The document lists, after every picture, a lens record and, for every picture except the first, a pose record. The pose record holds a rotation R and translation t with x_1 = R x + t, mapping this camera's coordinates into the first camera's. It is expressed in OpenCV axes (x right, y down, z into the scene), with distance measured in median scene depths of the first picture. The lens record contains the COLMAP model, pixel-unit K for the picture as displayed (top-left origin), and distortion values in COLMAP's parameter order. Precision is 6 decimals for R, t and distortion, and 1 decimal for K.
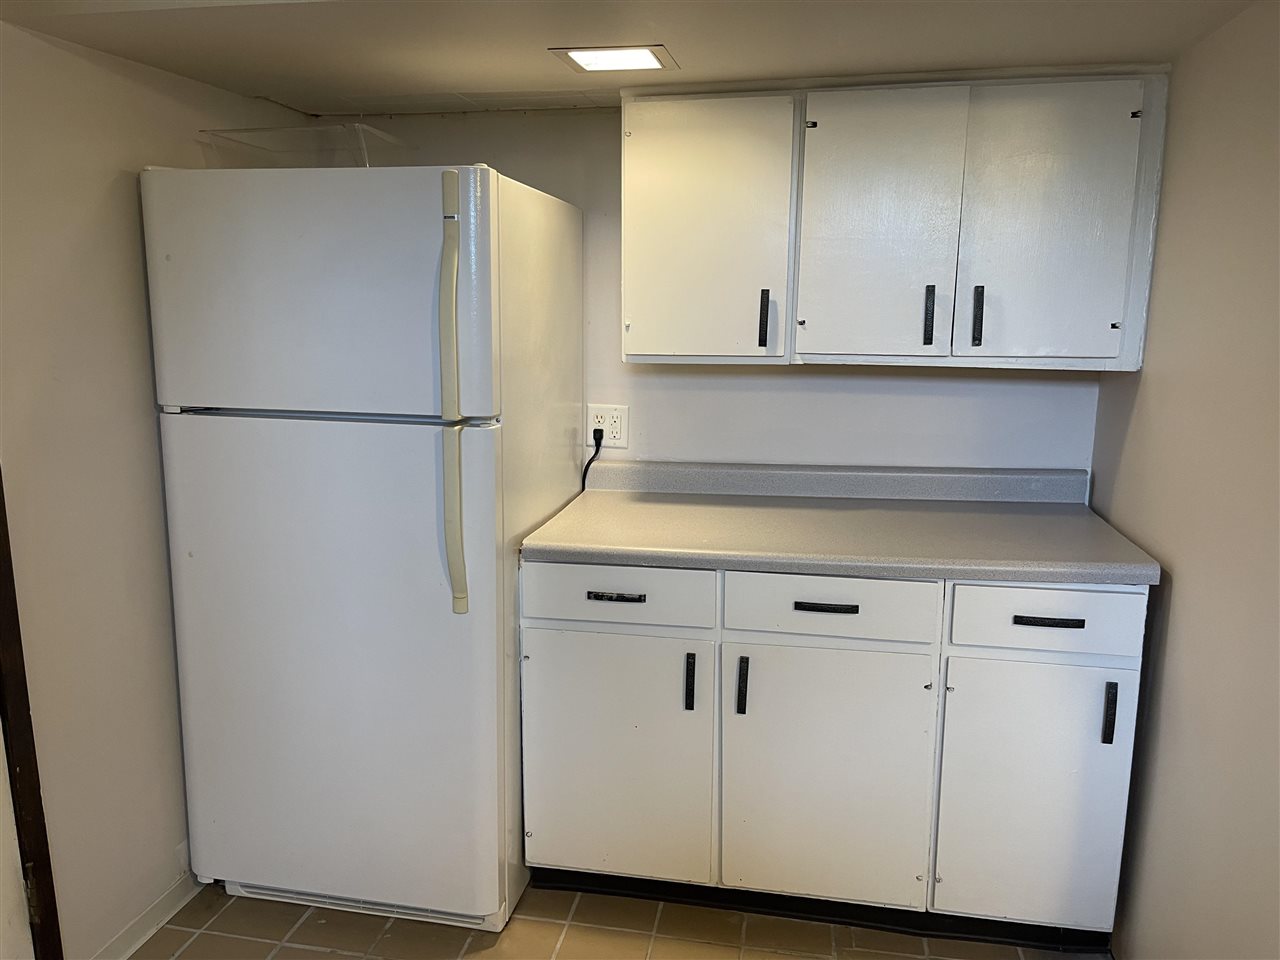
lens RADIAL K [[975.0, 0, 636.3], [0, 975.0, 483.3], [0, 0, 1]] dist [0.063104, -0.085346]
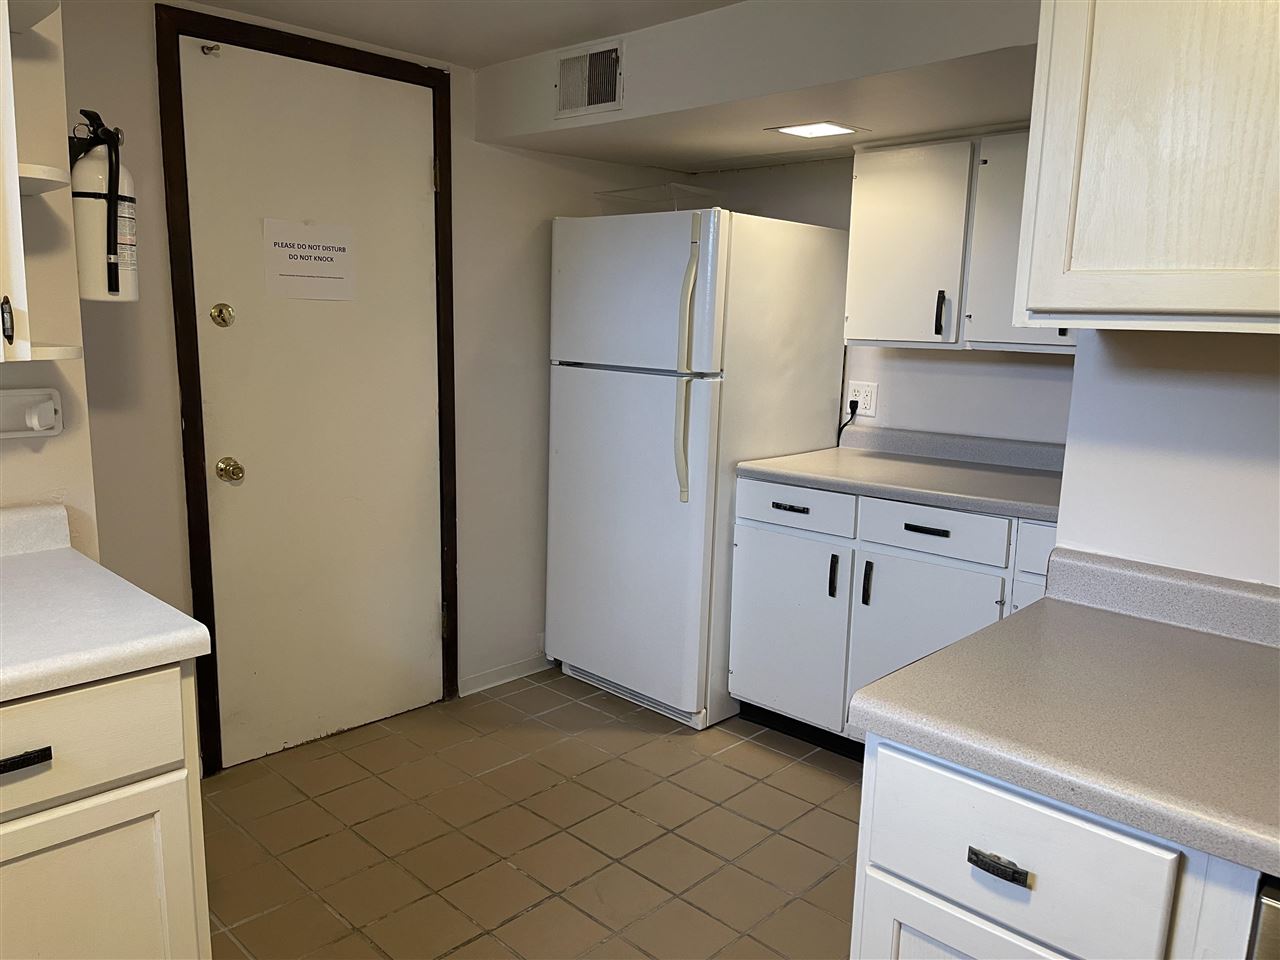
lens RADIAL K [[975.0, 0, 640.0], [0, 975.0, 478.7], [0, 0, 1]] dist [0.063104, -0.085346]
pose [[0.840810, 0.104478, -0.531153, 0.521316], [-0.117079, 0.993072, 0.010003, 0.083284], [0.528518, 0.053776, 0.847217, -0.296484]]
